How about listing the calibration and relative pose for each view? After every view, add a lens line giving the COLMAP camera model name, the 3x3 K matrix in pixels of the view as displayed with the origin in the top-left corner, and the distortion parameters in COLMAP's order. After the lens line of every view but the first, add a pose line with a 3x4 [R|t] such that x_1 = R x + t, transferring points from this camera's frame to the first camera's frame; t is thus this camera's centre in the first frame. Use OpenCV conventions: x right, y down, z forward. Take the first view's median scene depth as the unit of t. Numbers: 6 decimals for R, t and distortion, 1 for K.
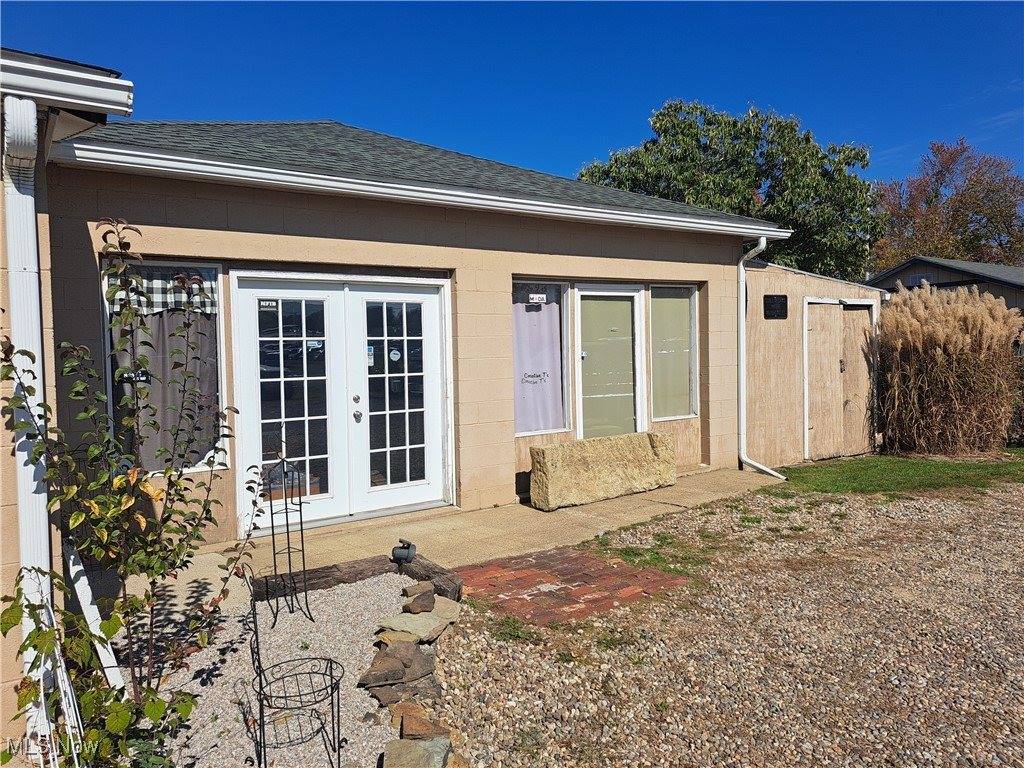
lens RADIAL K [[732.6, 0, 510.6], [0, 732.6, 377.1], [0, 0, 1]] dist [0.075147, -0.011775]
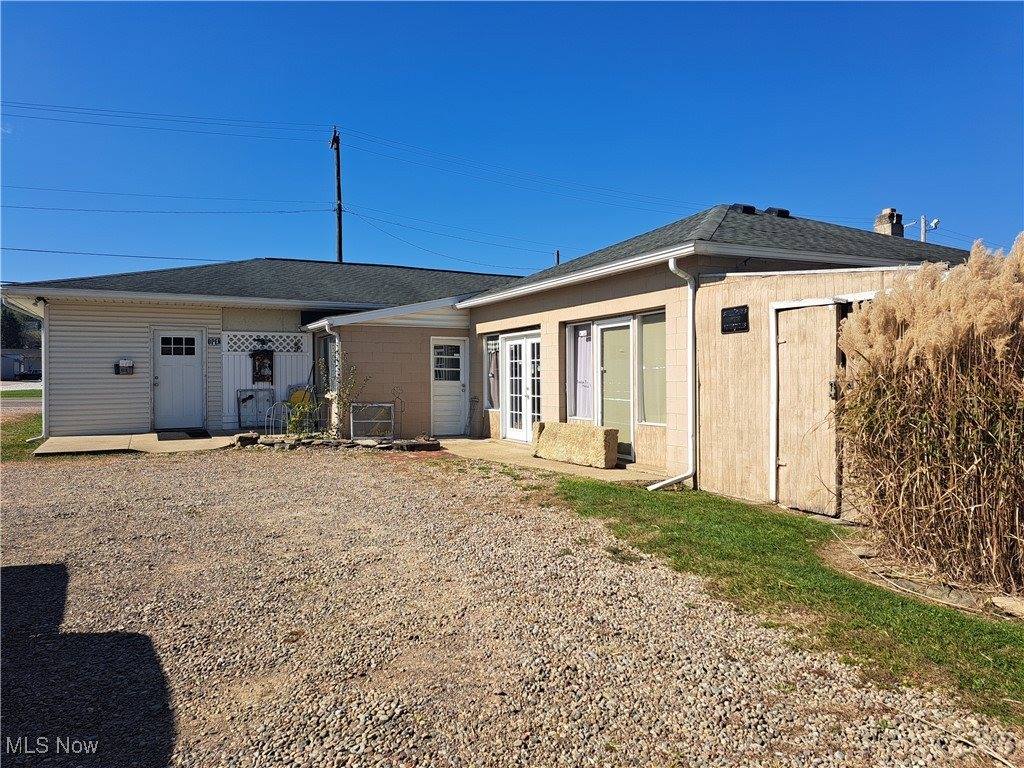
lens RADIAL K [[732.6, 0, 516.0], [0, 732.6, 379.8], [0, 0, 1]] dist [0.075147, -0.011775]
pose [[-0.146999, 0.023446, -0.988859, 1.867264], [-0.033224, 0.999038, 0.028627, -0.054835], [0.988579, 0.037062, -0.146078, 1.248286]]
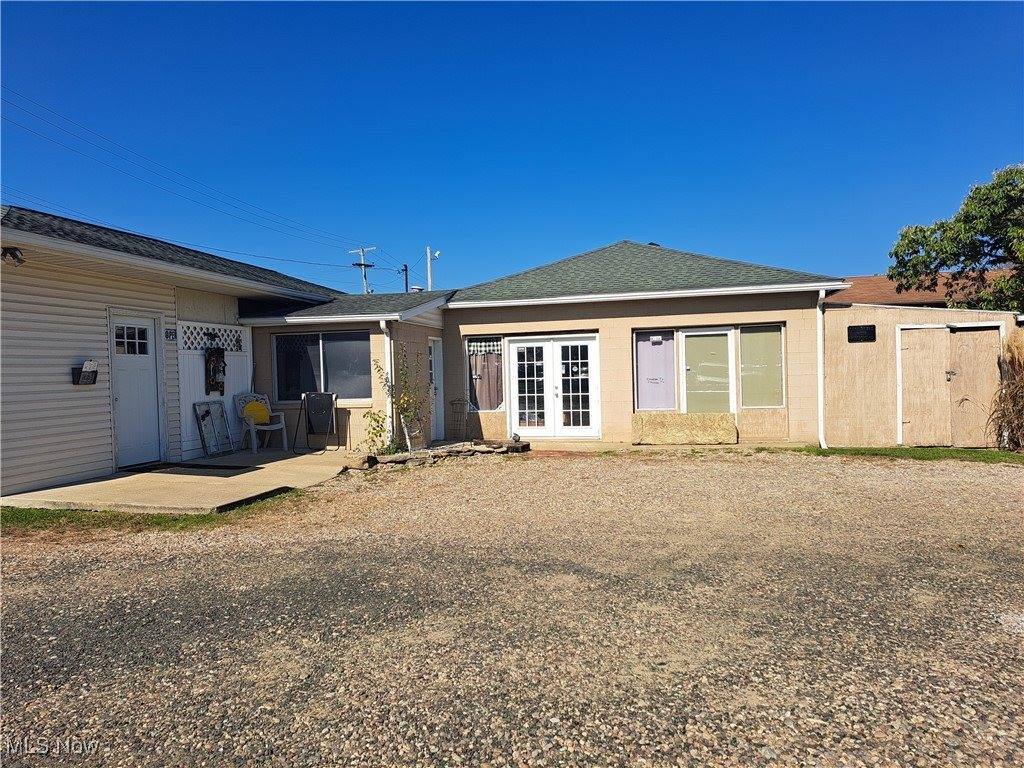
lens RADIAL K [[732.6, 0, 518.5], [0, 732.6, 390.1], [0, 0, 1]] dist [0.075147, -0.011775]
pose [[0.677703, 0.019818, -0.735069, 1.384862], [-0.018295, 0.999782, 0.010088, 0.015953], [0.735108, 0.006611, 0.677917, -0.649065]]
